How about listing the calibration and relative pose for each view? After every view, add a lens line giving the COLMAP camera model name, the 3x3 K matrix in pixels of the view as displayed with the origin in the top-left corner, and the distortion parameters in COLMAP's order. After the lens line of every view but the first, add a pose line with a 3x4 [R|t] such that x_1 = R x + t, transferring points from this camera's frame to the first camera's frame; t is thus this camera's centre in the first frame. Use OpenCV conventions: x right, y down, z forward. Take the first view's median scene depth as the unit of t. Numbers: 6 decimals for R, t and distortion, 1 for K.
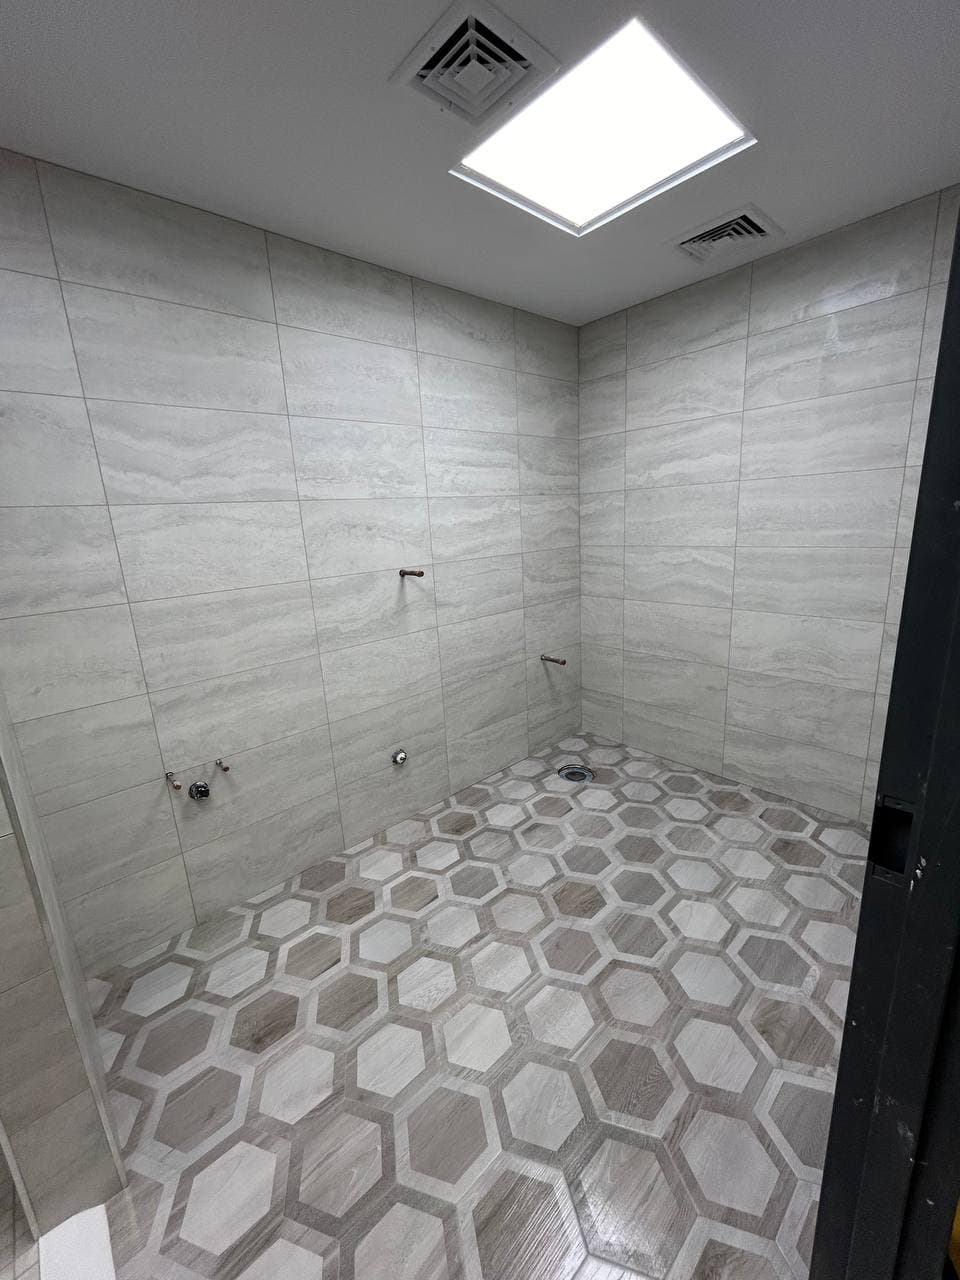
lens RADIAL K [[516.9, 0, 478.4], [0, 516.9, 641.4], [0, 0, 1]] dist [0.000937, -0.000166]
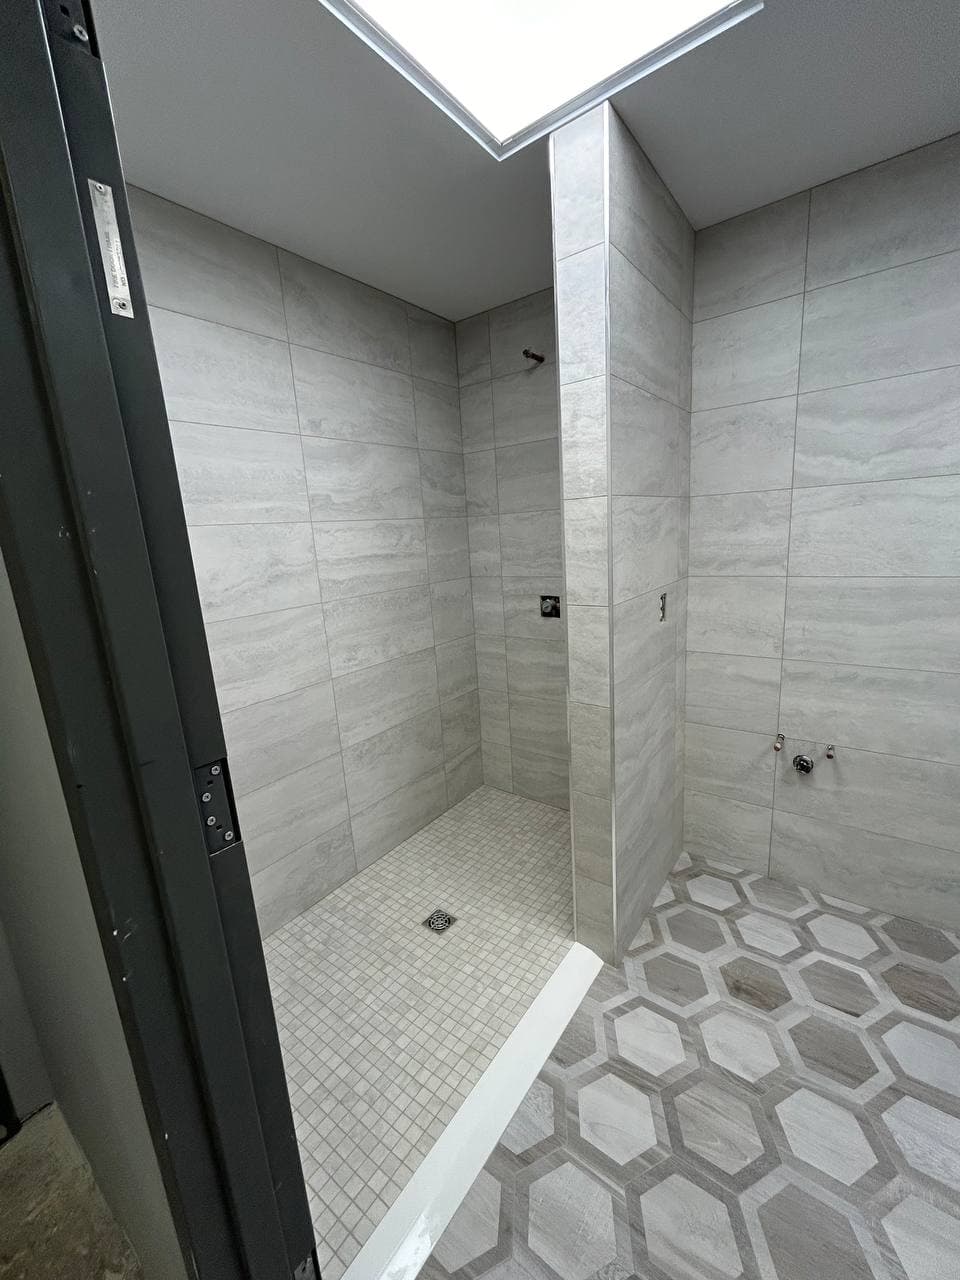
lens RADIAL K [[516.9, 0, 480.9], [0, 516.9, 643.3], [0, 0, 1]] dist [0.000937, -0.000166]
pose [[0.192928, 0.251747, -0.948368, 0.295773], [-0.180562, 0.959129, 0.217871, -0.060058], [0.964456, 0.129206, 0.230499, 0.122288]]
